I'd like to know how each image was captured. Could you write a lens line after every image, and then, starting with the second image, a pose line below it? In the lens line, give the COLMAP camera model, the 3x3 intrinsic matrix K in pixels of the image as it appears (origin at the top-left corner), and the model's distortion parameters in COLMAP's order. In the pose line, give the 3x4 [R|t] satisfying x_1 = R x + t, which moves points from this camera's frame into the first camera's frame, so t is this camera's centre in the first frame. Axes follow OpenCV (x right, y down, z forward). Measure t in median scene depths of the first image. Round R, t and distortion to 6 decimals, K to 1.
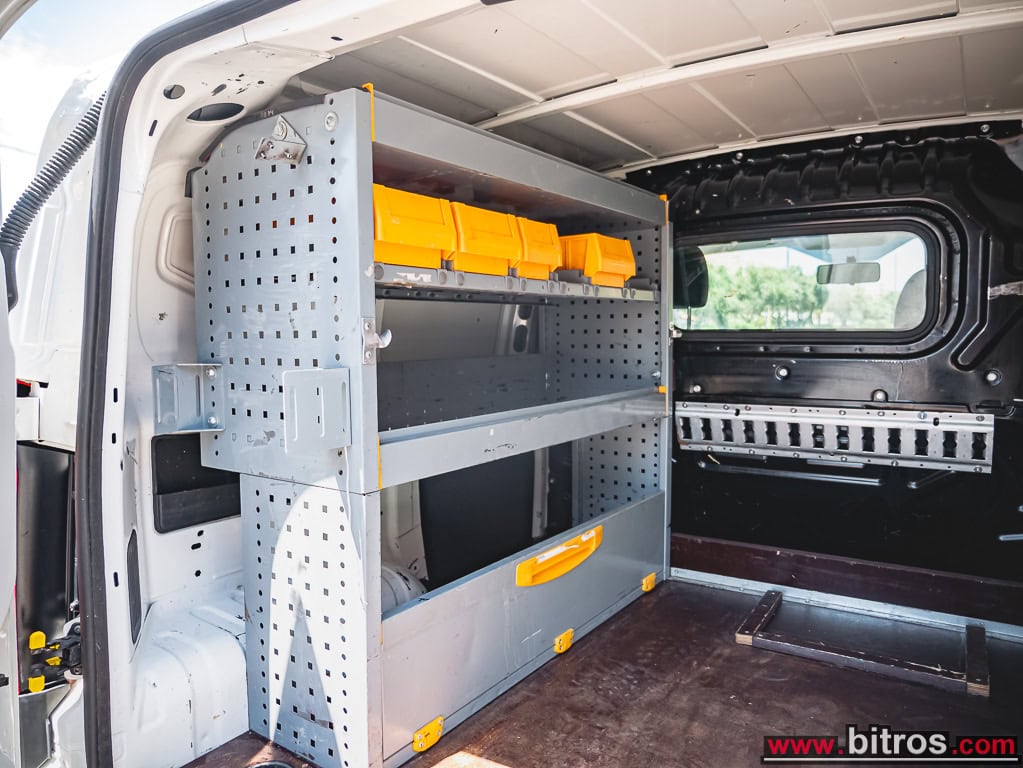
lens RADIAL K [[727.2, 0, 504.9], [0, 727.2, 385.8], [0, 0, 1]] dist [-0.035411, 0.023849]
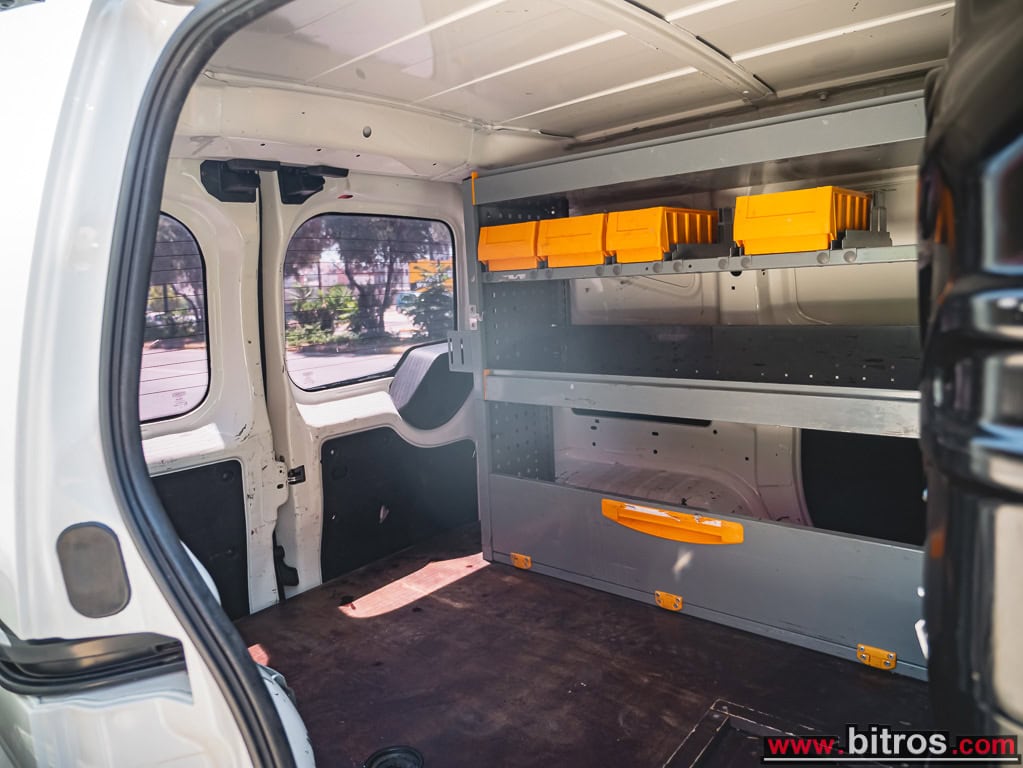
lens RADIAL K [[727.2, 0, 504.9], [0, 727.2, 385.8], [0, 0, 1]] dist [-0.035411, 0.023849]
pose [[-0.103975, 0.155014, -0.982425, 1.121423], [-0.020531, 0.987234, 0.157946, -0.123551], [0.994368, 0.036593, -0.099465, 0.871416]]
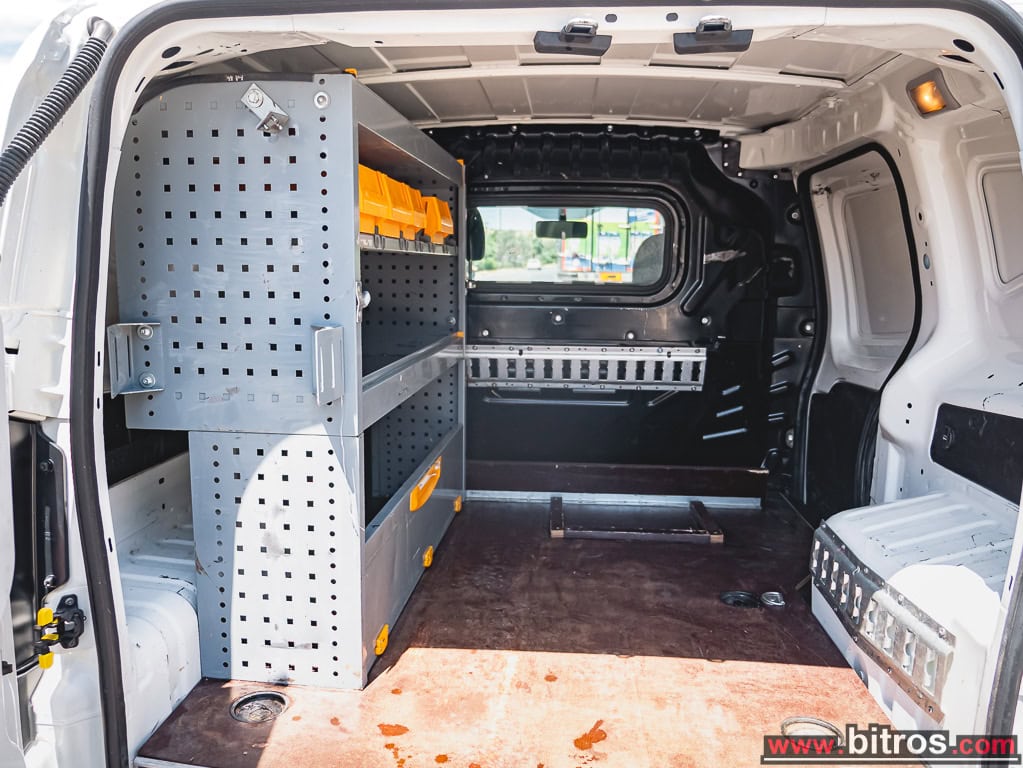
lens RADIAL K [[783.4, 0, 505.0], [0, 783.4, 386.4], [0, 0, 1]] dist [-0.038721, 0.028883]
pose [[0.874034, -0.056146, 0.482610, -0.404481], [0.017929, 0.996351, 0.083444, -0.019497], [-0.485534, -0.064280, 0.871851, -0.127818]]
